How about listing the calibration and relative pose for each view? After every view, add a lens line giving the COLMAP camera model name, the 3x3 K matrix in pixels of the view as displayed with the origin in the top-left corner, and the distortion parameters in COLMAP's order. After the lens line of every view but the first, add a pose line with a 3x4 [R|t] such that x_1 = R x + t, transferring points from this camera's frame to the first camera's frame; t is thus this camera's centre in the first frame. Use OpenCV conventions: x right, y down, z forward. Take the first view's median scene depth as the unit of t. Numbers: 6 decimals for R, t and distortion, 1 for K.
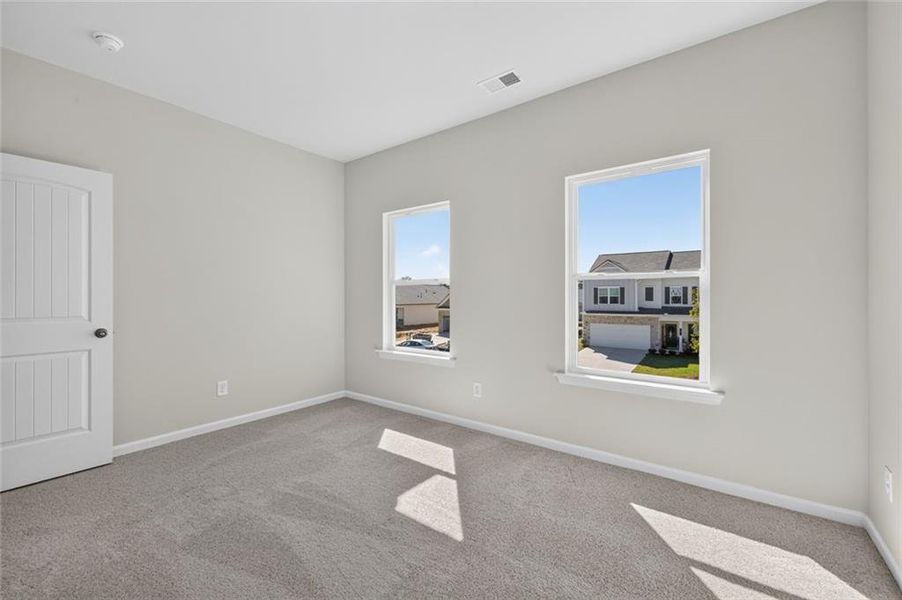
lens RADIAL K [[378.1, 0, 451.0], [0, 378.1, 300.0], [0, 0, 1]] dist [-0.000735, -0.000374]
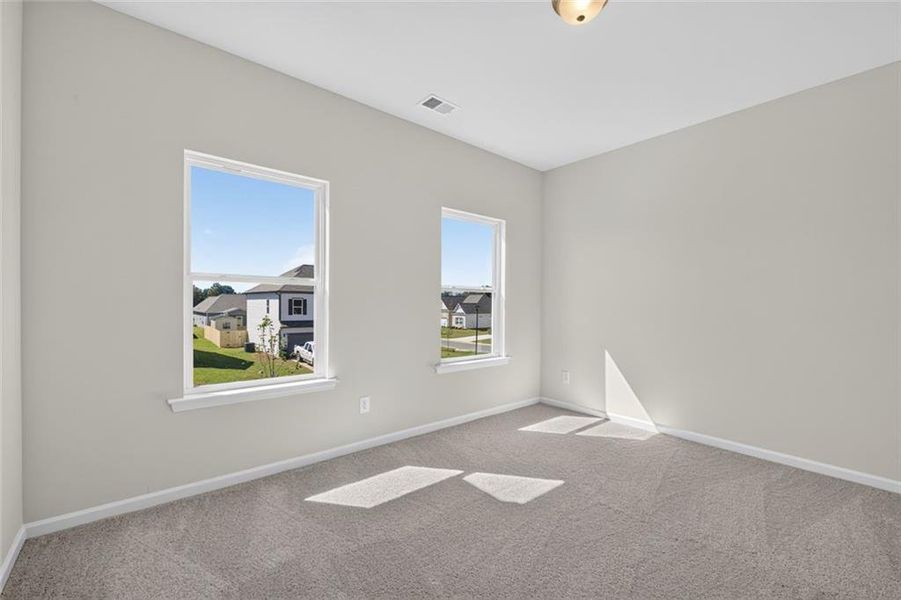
lens RADIAL K [[377.7, 0, 450.5], [0, 377.7, 300.0], [0, 0, 1]] dist [-0.000735, -0.000374]
pose [[0.225334, 0.006723, 0.974258, -0.895061], [-0.001489, 0.999977, -0.006556, -0.007766], [-0.974280, 0.000027, 0.225339, 0.699125]]
